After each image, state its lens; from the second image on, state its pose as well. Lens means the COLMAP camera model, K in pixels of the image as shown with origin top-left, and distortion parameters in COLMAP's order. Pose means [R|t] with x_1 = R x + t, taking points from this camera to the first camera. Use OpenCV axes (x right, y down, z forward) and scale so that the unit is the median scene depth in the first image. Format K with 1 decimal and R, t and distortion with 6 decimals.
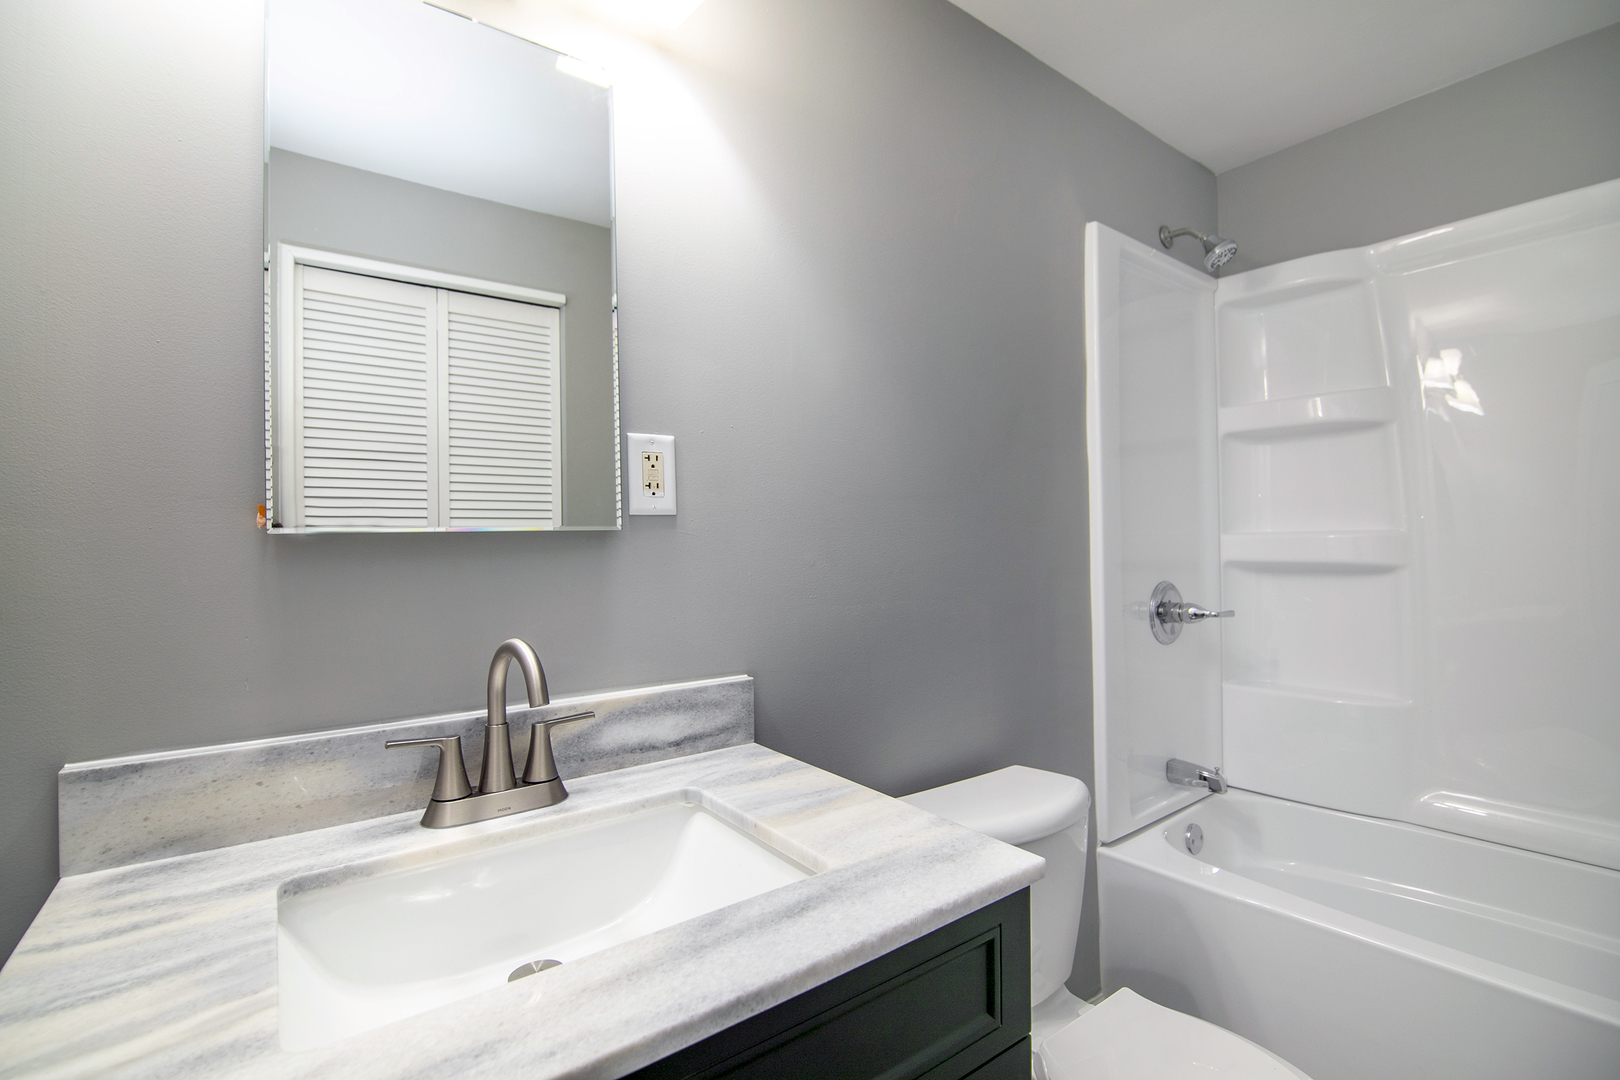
lens RADIAL K [[734.5, 0, 810.0], [0, 734.5, 530.7], [0, 0, 1]] dist [-0.007516, -0.003717]
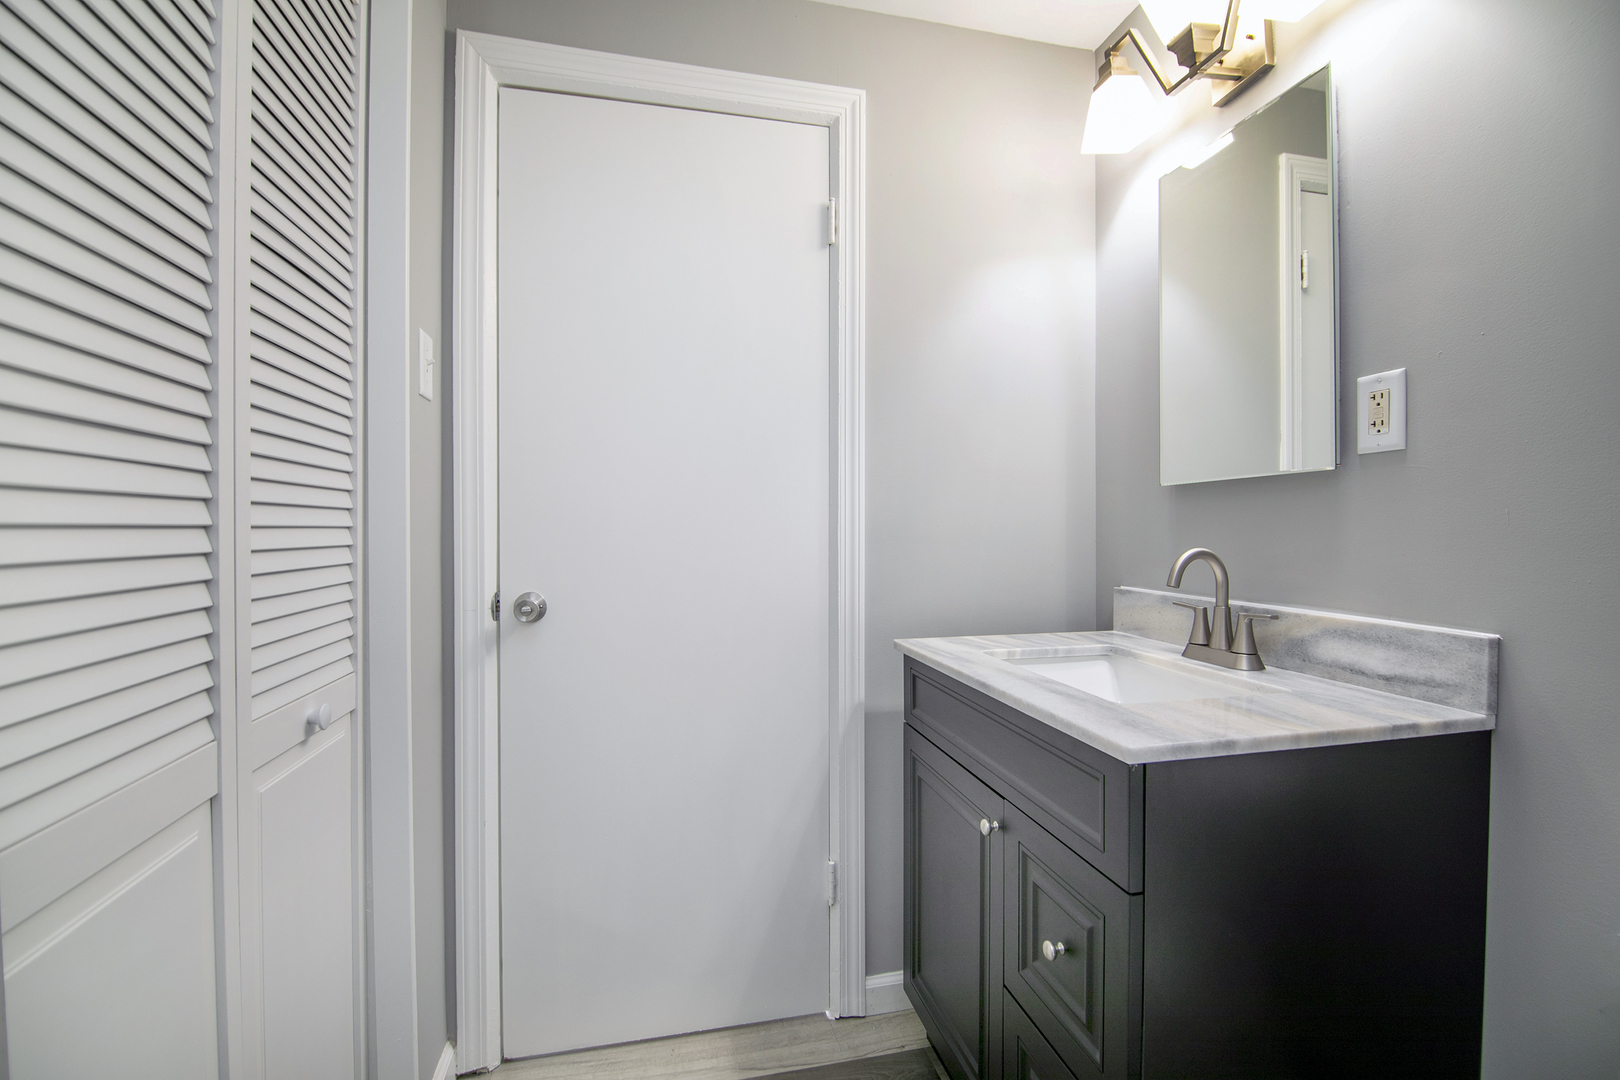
lens RADIAL K [[734.5, 0, 812.5], [0, 734.5, 534.2], [0, 0, 1]] dist [-0.007516, -0.003717]
pose [[-0.405950, 0.018073, -0.913717, 1.045362], [0.011912, 0.999824, 0.014484, 0.069680], [0.913818, -0.005005, -0.406094, 0.691209]]
